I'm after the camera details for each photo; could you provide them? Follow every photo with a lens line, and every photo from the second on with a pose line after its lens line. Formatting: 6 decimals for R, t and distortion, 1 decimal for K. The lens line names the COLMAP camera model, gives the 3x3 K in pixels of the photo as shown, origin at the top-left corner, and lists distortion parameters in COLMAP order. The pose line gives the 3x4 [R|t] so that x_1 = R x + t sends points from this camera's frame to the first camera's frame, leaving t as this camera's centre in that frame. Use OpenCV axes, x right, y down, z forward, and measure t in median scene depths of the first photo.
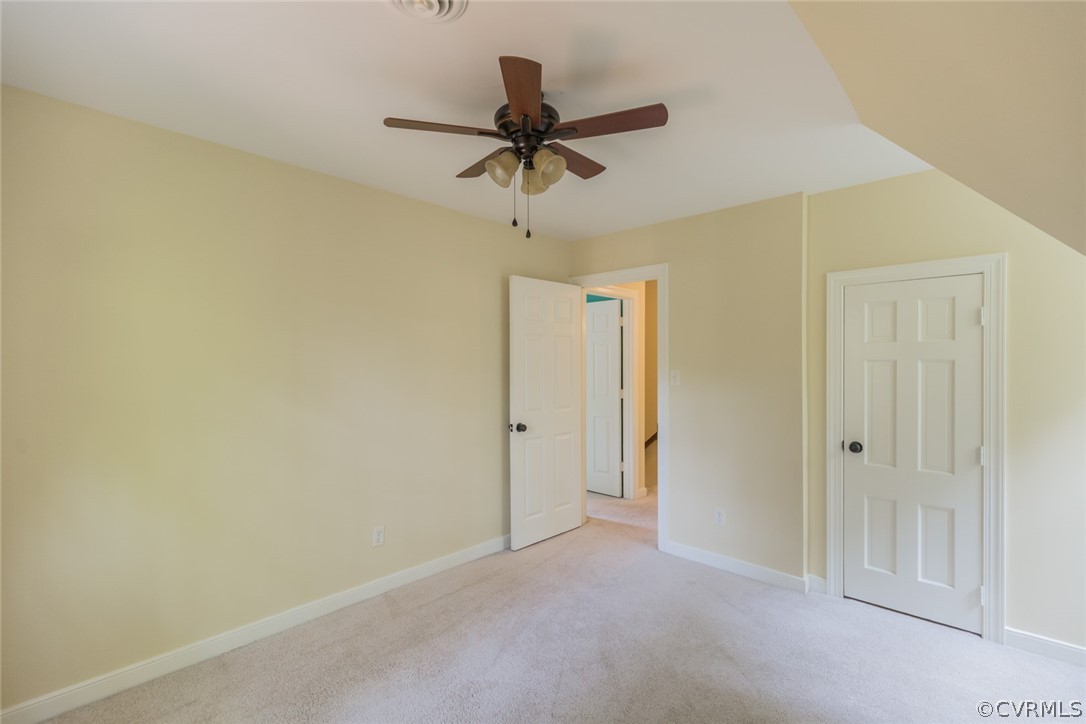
lens RADIAL K [[488.9, 0, 545.4], [0, 488.9, 363.8], [0, 0, 1]] dist [0.009087, -0.000019]
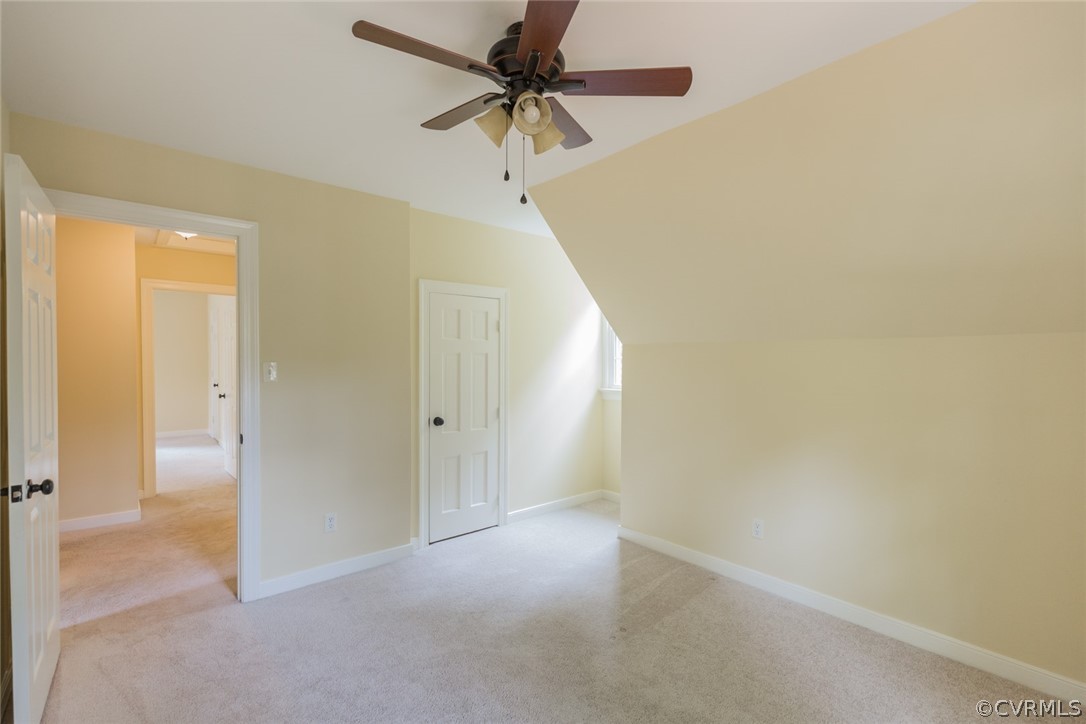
lens RADIAL K [[488.9, 0, 544.5], [0, 488.9, 363.0], [0, 0, 1]] dist [0.009087, -0.000019]
pose [[0.109640, -0.007095, 0.993946, -0.630454], [0.001414, 0.999975, 0.006982, 0.012642], [-0.993970, 0.000640, 0.109647, 0.631452]]
